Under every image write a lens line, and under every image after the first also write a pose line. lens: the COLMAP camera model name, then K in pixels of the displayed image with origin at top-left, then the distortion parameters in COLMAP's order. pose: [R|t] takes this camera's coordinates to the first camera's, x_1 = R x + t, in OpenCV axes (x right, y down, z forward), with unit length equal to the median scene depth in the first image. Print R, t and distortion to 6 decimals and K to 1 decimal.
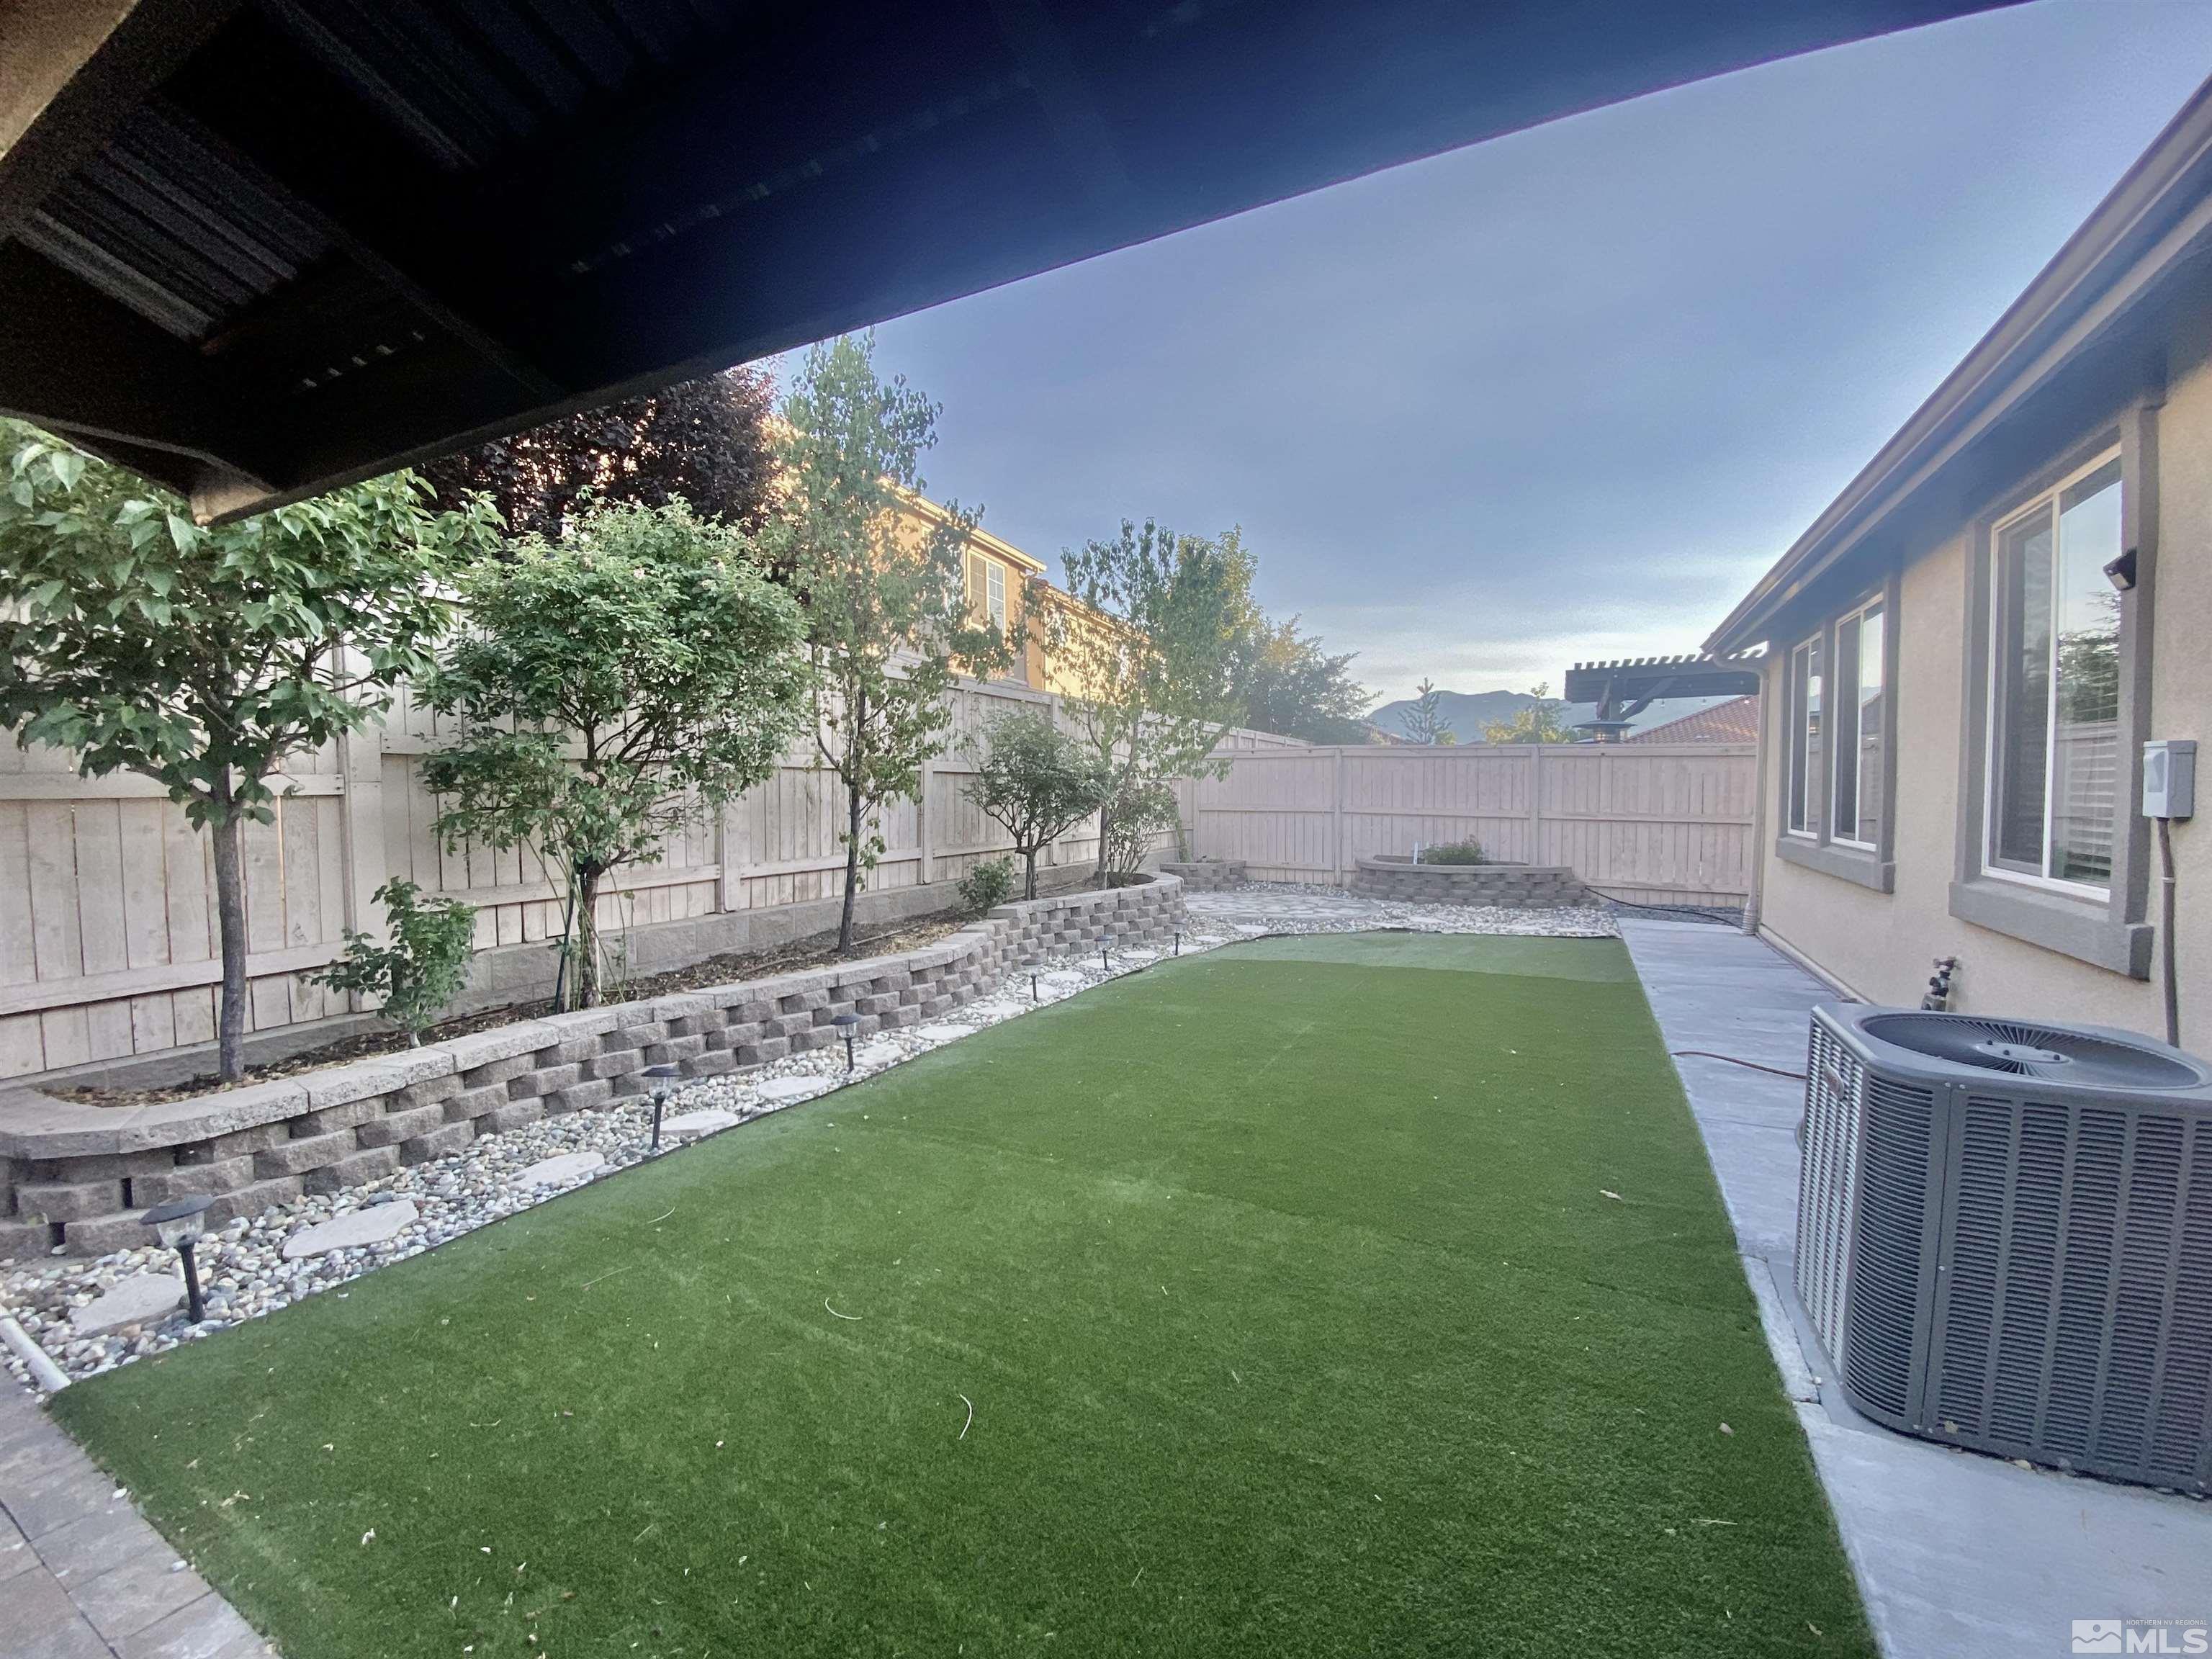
lens RADIAL K [[919.7, 0, 1095.0], [0, 919.7, 829.0], [0, 0, 1]] dist [0.035444, -0.033987]
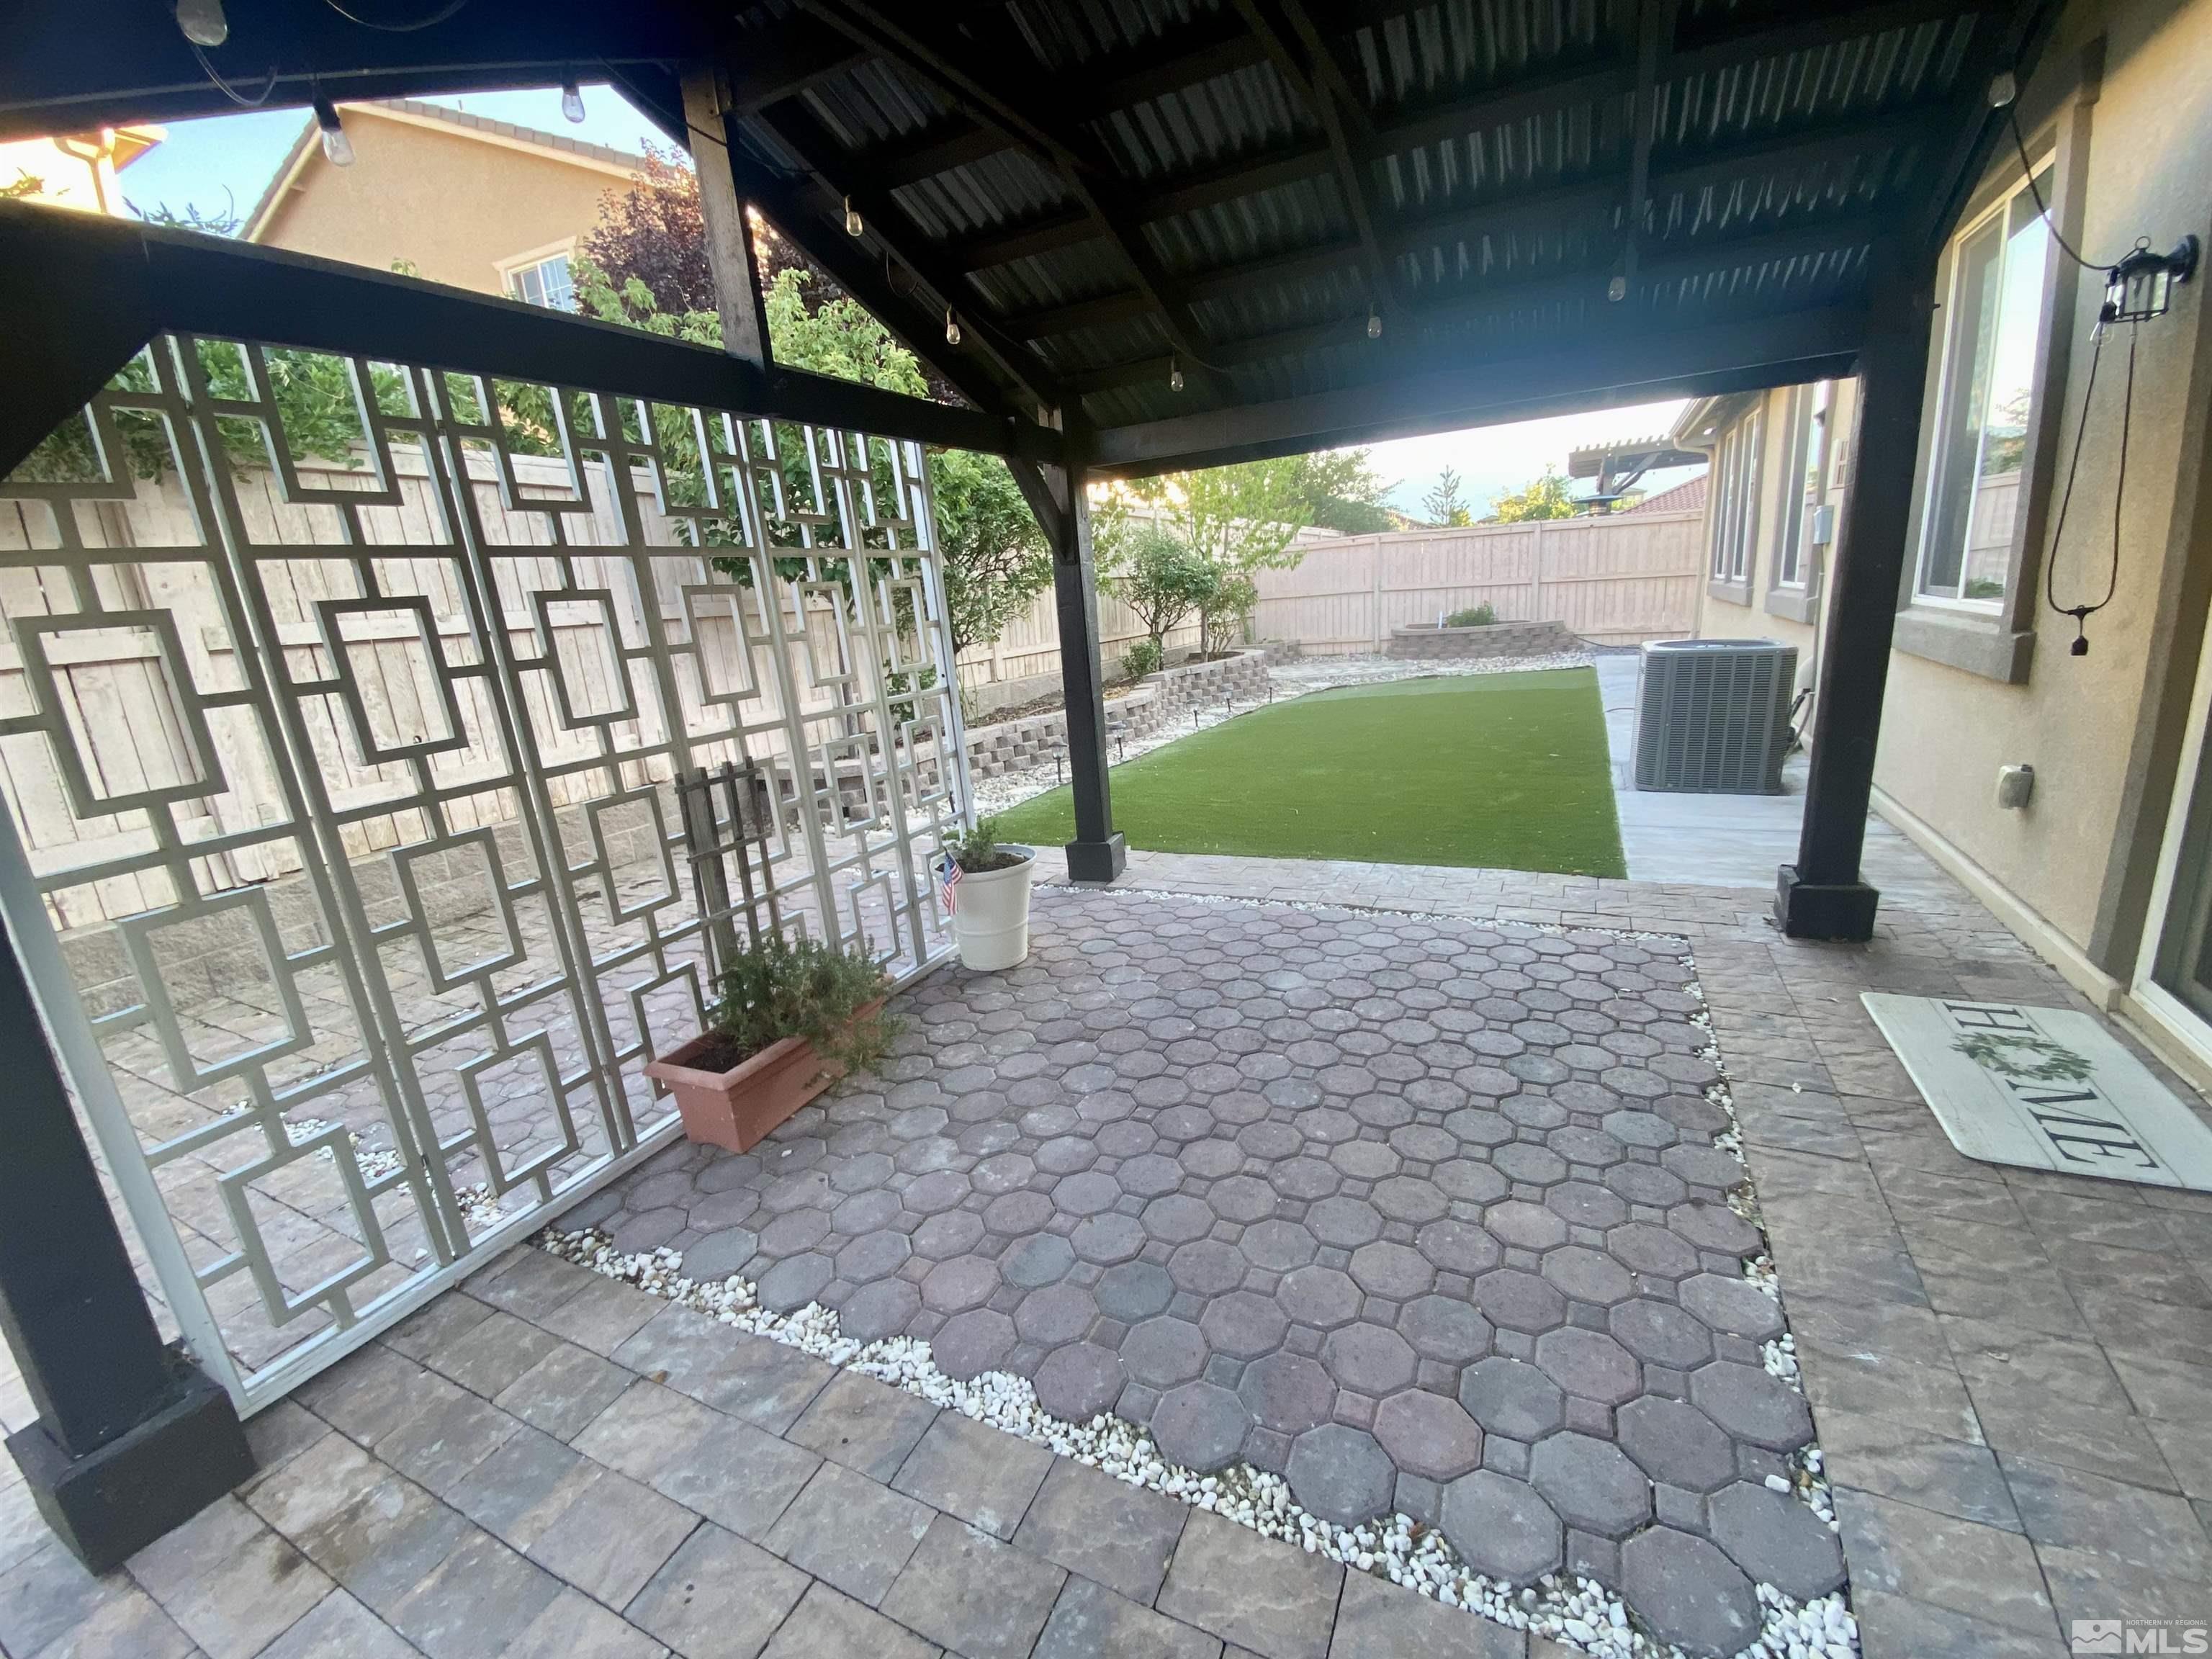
lens RADIAL K [[906.7, 0, 1108.4], [0, 906.7, 841.8], [0, 0, 1]] dist [0.013749, -0.017823]
pose [[0.997099, -0.075003, -0.012978, -0.114107], [0.076032, 0.973307, 0.216548, 0.019375], [-0.003611, -0.216907, 0.976186, -0.280482]]
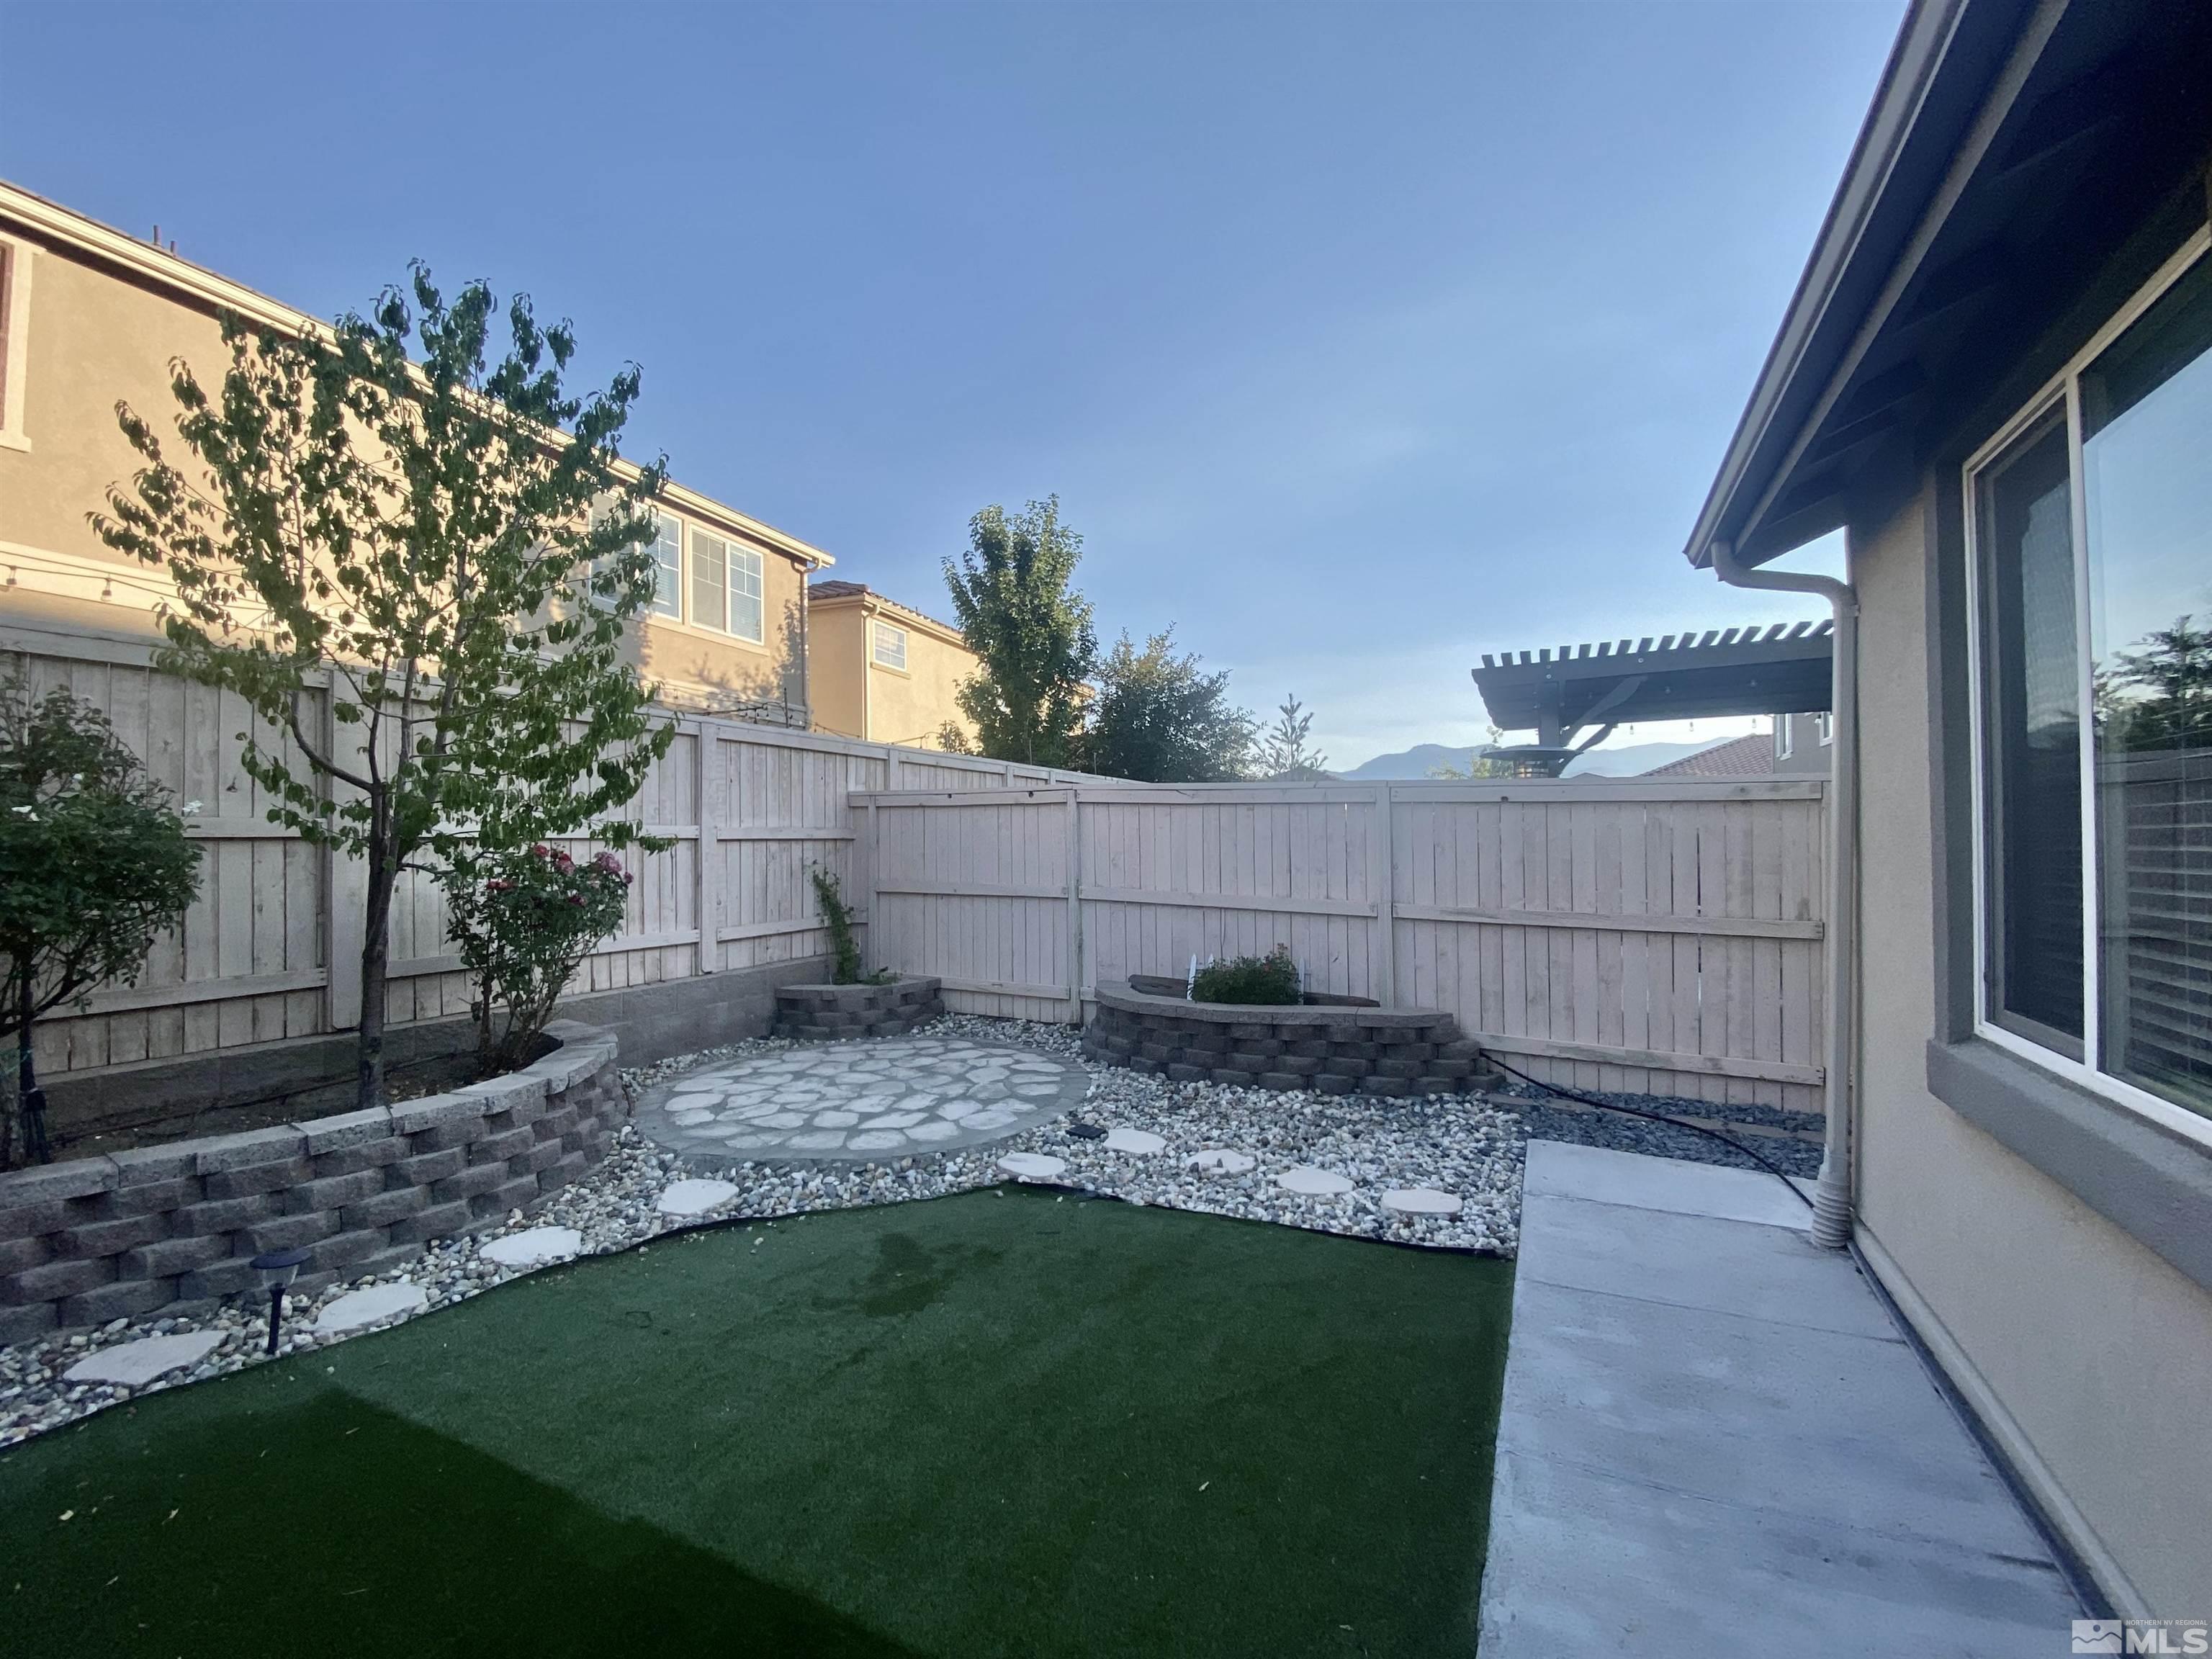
lens RADIAL K [[919.7, 0, 1095.0], [0, 919.7, 829.0], [0, 0, 1]] dist [0.035444, -0.033987]
pose [[0.999941, -0.000500, 0.010883, 0.311887], [0.001123, 0.998359, -0.057259, -0.033579], [-0.010836, 0.057268, 0.998300, 0.483843]]
